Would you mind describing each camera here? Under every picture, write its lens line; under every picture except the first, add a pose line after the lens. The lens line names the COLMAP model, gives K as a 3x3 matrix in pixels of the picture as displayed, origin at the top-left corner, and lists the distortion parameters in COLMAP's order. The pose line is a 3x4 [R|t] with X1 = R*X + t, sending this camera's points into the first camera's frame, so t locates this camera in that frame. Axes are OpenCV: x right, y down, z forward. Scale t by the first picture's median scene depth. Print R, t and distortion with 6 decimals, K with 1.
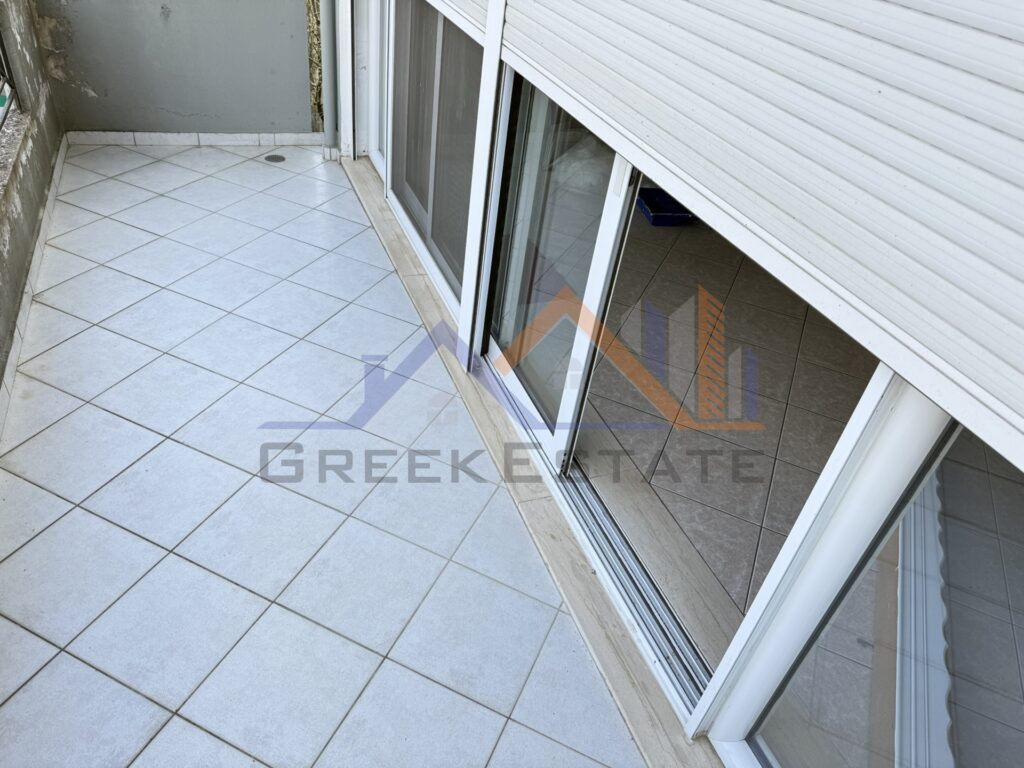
lens RADIAL K [[711.6, 0, 524.6], [0, 711.6, 387.9], [0, 0, 1]] dist [0.000529, -0.062401]
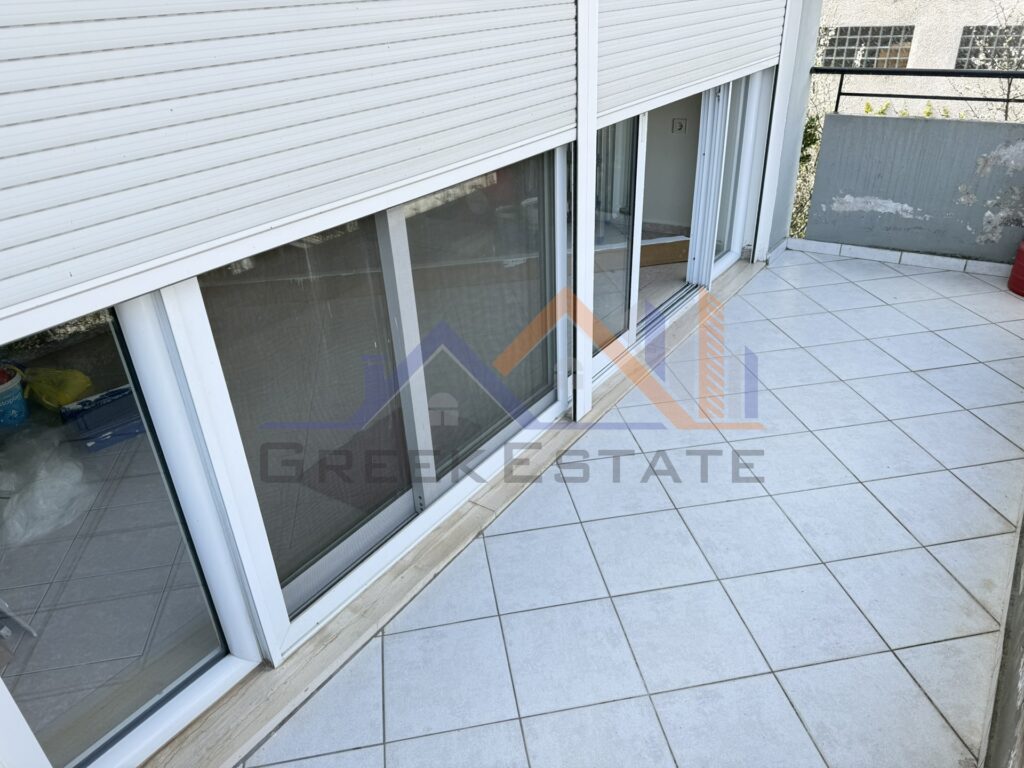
lens RADIAL K [[733.8, 0, 512.0], [0, 733.8, 384.0], [0, 0, 1]] dist [0.001450, -0.001801]
pose [[-0.542059, -0.496458, 0.678013, -0.683458], [0.490301, 0.468419, 0.734975, -0.835742], [-0.682479, 0.730830, -0.010497, 0.955222]]
